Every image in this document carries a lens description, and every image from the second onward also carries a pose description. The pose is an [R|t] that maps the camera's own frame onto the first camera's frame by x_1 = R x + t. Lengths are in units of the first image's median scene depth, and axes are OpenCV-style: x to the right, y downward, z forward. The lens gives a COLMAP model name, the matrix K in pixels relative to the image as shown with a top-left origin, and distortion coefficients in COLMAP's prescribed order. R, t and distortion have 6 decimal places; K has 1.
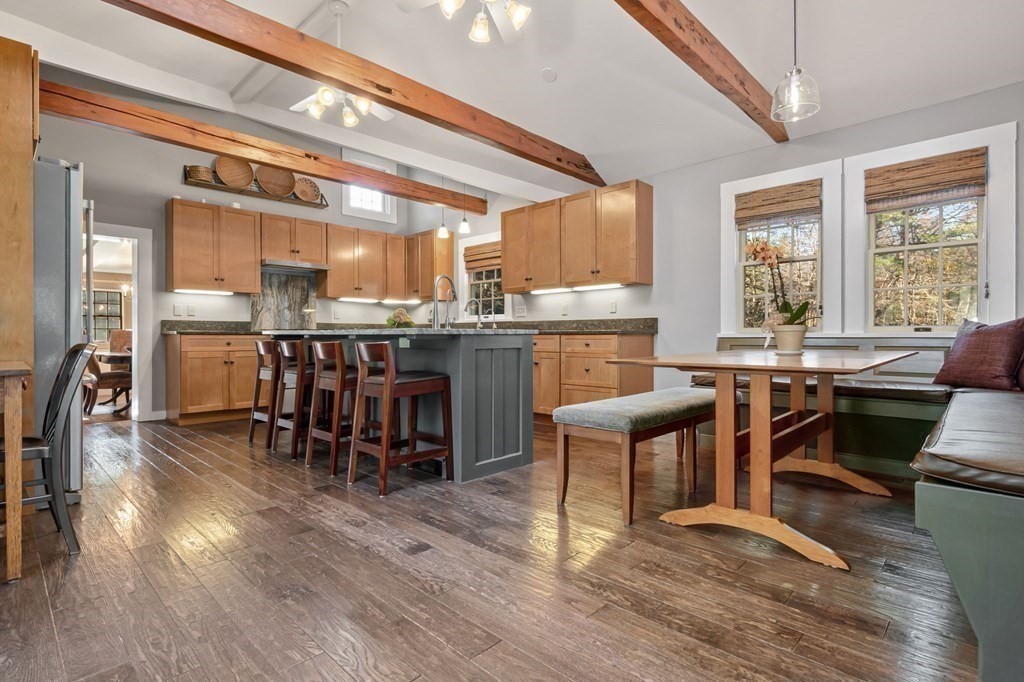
lens RADIAL K [[500.7, 0, 514.2], [0, 500.7, 334.2], [0, 0, 1]] dist [0.001222, 0.000196]
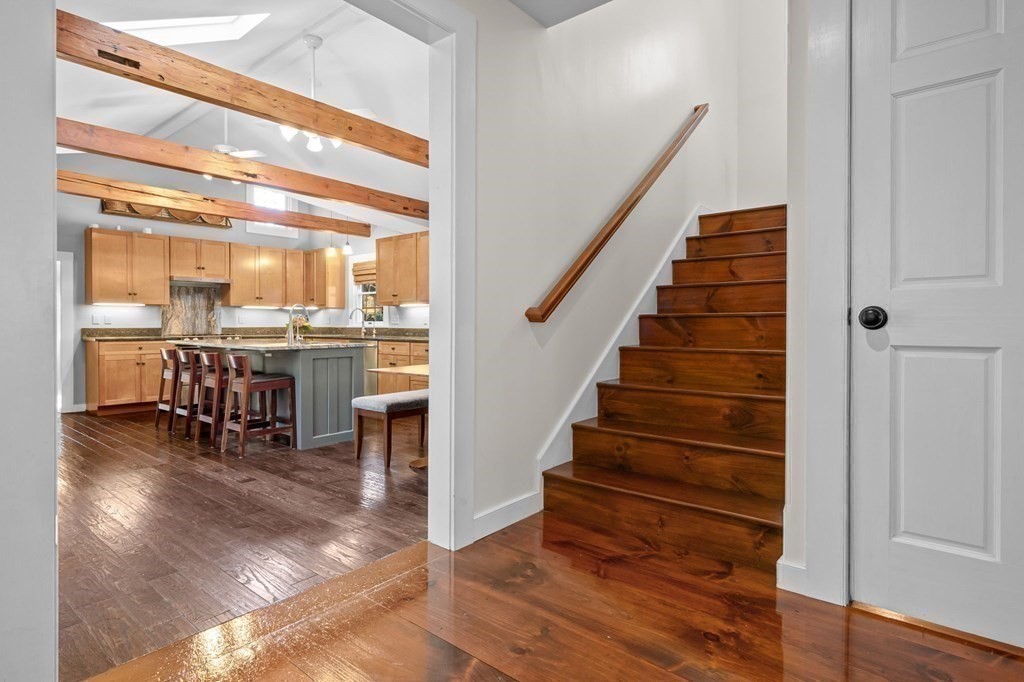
lens RADIAL K [[526.2, 0, 508.4], [0, 526.2, 327.3], [0, 0, 1]] dist [-0.001043, -0.000252]
pose [[0.996939, 0.002360, 0.078151, 0.210820], [-0.002989, 0.999964, 0.007941, -0.042995], [-0.078129, -0.008150, 0.996910, -0.326566]]
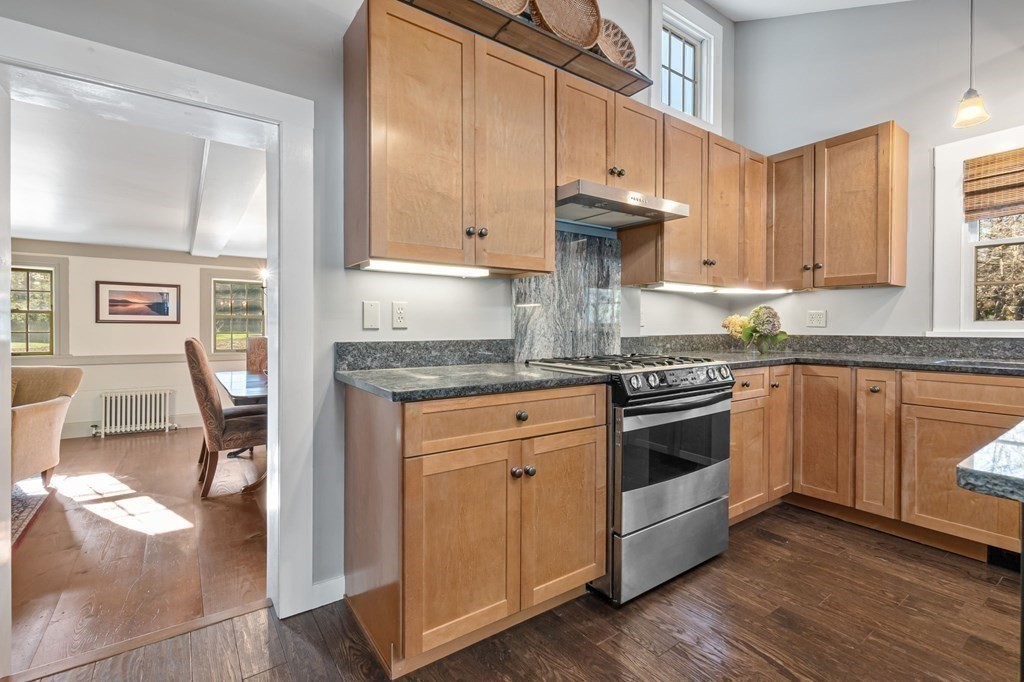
lens RADIAL K [[464.1, 0, 513.5], [0, 464.1, 325.6], [0, 0, 1]] dist [0.016423, 0.000081]
pose [[0.982328, 0.002035, -0.187154, -0.501743], [-0.002266, 0.999997, -0.001016, -0.040776], [0.187152, 0.001422, 0.982330, 0.673569]]
